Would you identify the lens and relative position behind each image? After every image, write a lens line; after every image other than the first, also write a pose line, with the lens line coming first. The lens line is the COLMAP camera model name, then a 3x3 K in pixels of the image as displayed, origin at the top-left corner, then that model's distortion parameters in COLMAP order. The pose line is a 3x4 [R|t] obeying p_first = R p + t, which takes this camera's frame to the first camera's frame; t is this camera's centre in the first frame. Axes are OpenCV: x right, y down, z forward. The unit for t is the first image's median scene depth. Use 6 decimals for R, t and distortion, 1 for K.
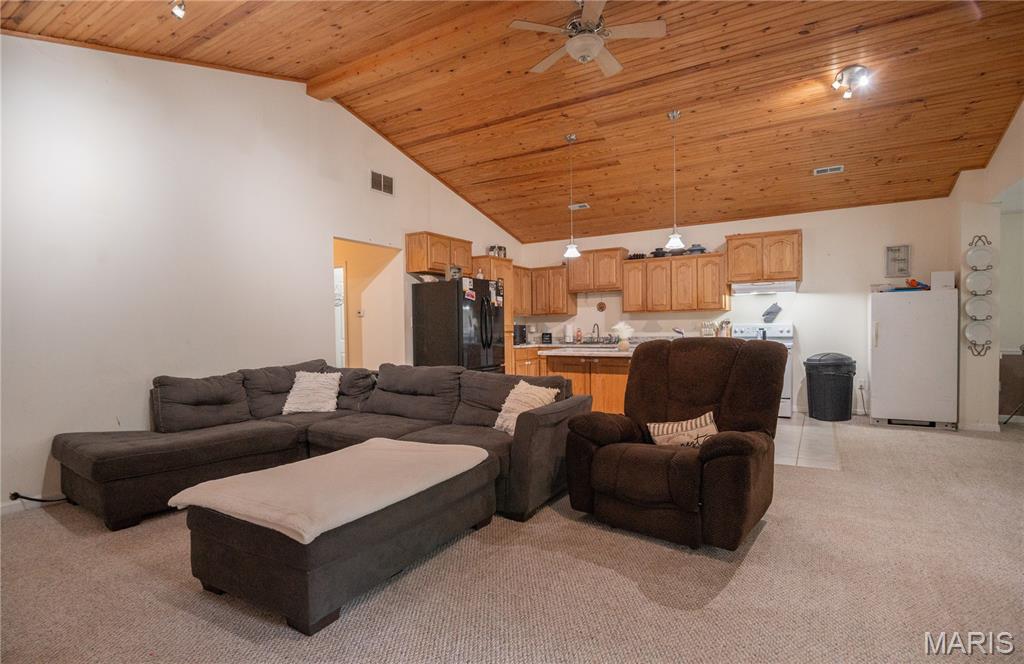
lens RADIAL K [[507.3, 0, 511.5], [0, 507.3, 341.4], [0, 0, 1]] dist [-0.020420, 0.000381]
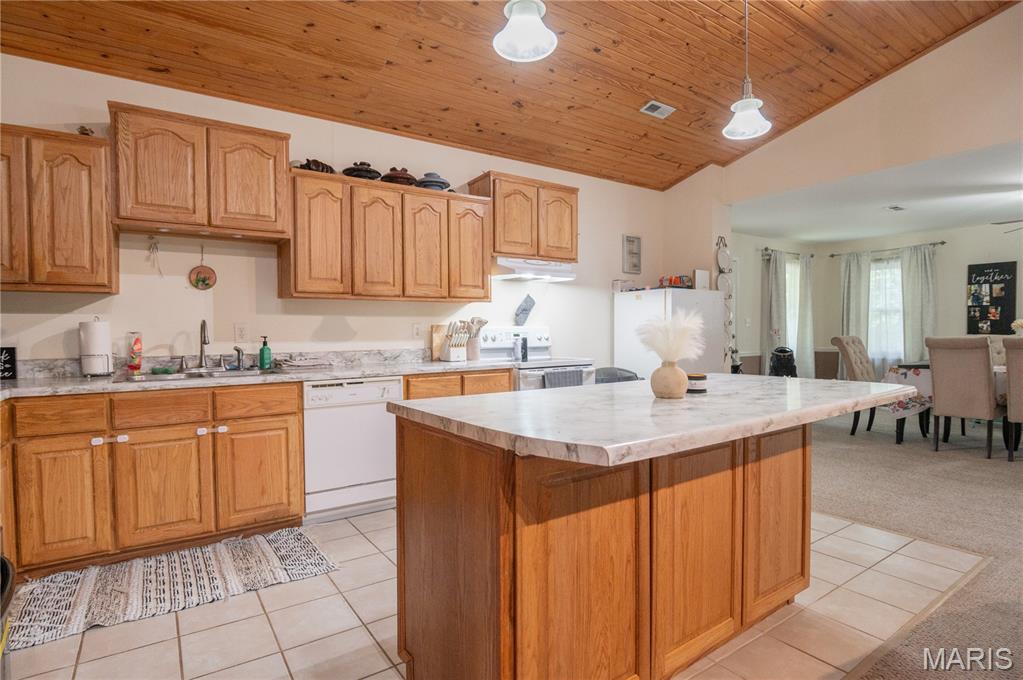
lens RADIAL K [[522.5, 0, 506.9], [0, 522.5, 341.8], [0, 0, 1]] dist [-0.018845, -0.000906]
pose [[0.413850, -0.007663, 0.910313, -0.106396], [0.024969, 0.999684, -0.002936, -0.014567], [-0.910002, 0.023945, 0.413911, 0.759707]]
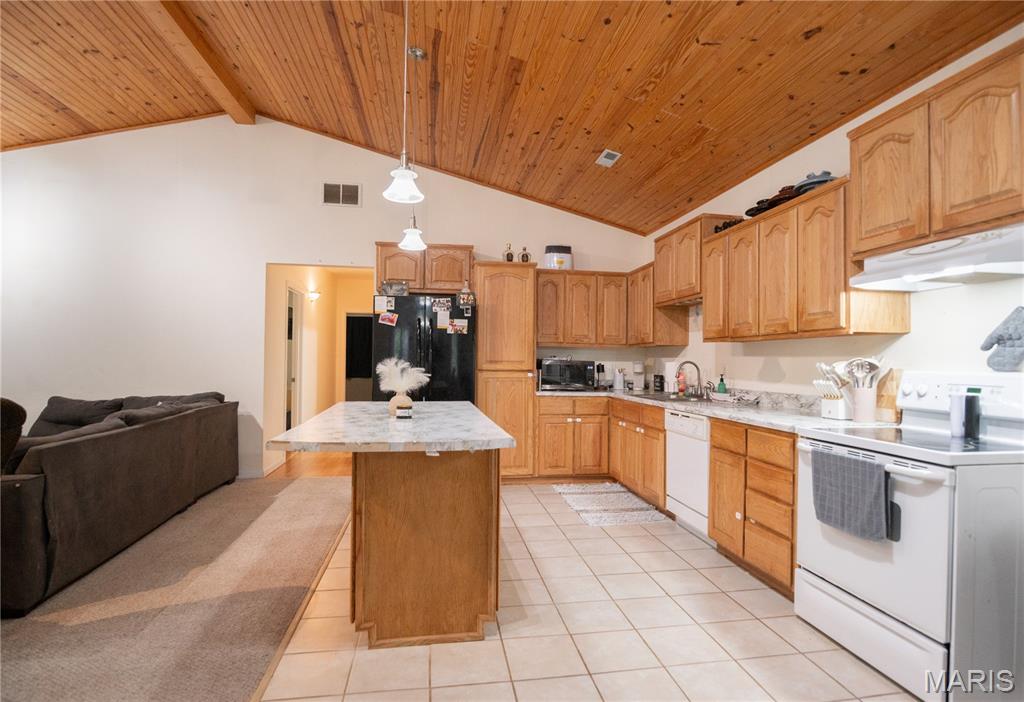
lens RADIAL K [[529.6, 0, 520.4], [0, 529.6, 355.7], [0, 0, 1]] dist [-0.018075, 0.000071]
pose [[0.653306, 0.014355, -0.756958, 0.570584], [-0.038655, 0.999149, -0.014415, -0.030974], [0.756106, 0.038678, 0.653305, 0.584501]]
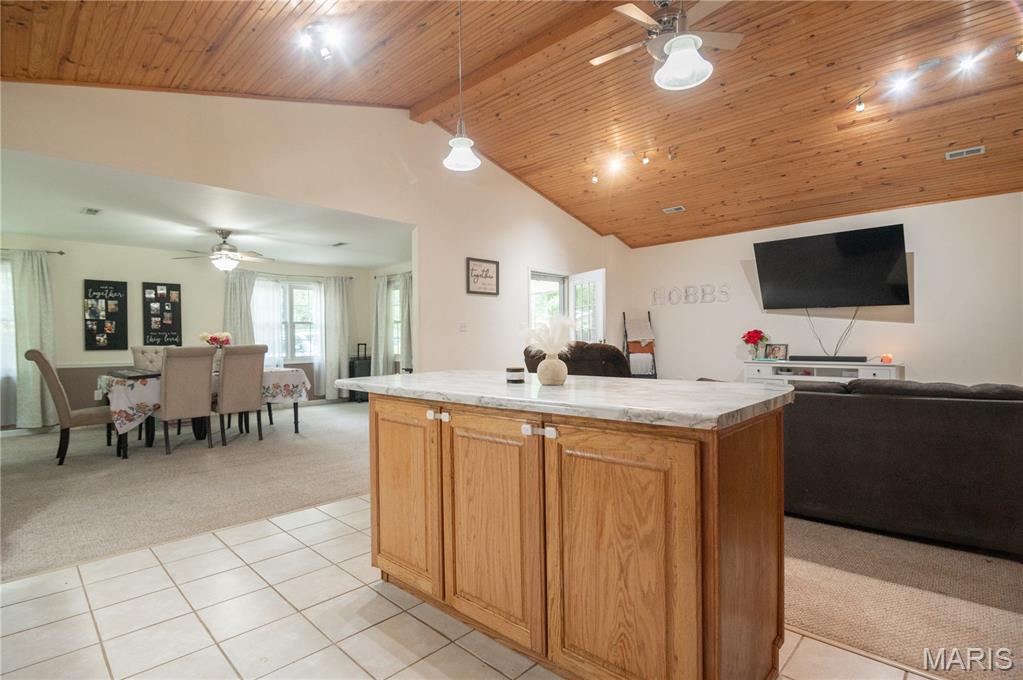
lens RADIAL K [[499.0, 0, 504.8], [0, 499.0, 343.7], [0, 0, 1]] dist [-0.020484, -0.000784]
pose [[-0.973159, 0.022204, 0.229062, 0.133934], [0.029610, 0.999142, 0.028944, -0.019657], [-0.228222, 0.034950, -0.972982, 1.104669]]
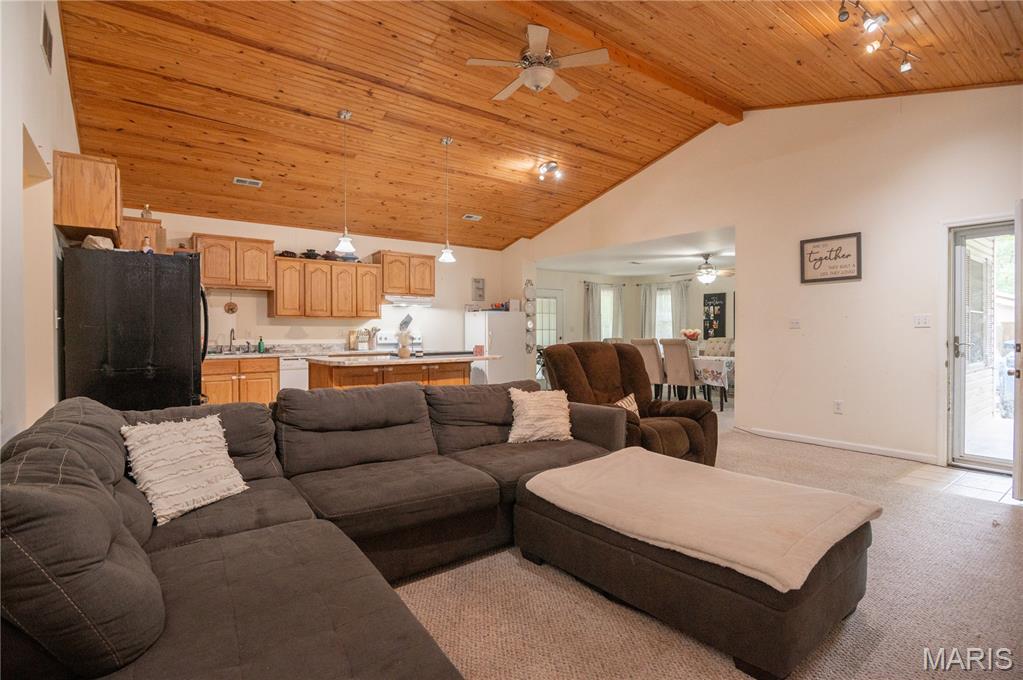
lens RADIAL K [[499.0, 0, 506.3], [0, 499.0, 337.3], [0, 0, 1]] dist [-0.020484, -0.000784]
pose [[0.372880, 0.004082, 0.927871, -0.475525], [0.020079, 0.999721, -0.012467, -0.003553], [-0.927662, 0.023280, 0.372694, 0.364257]]
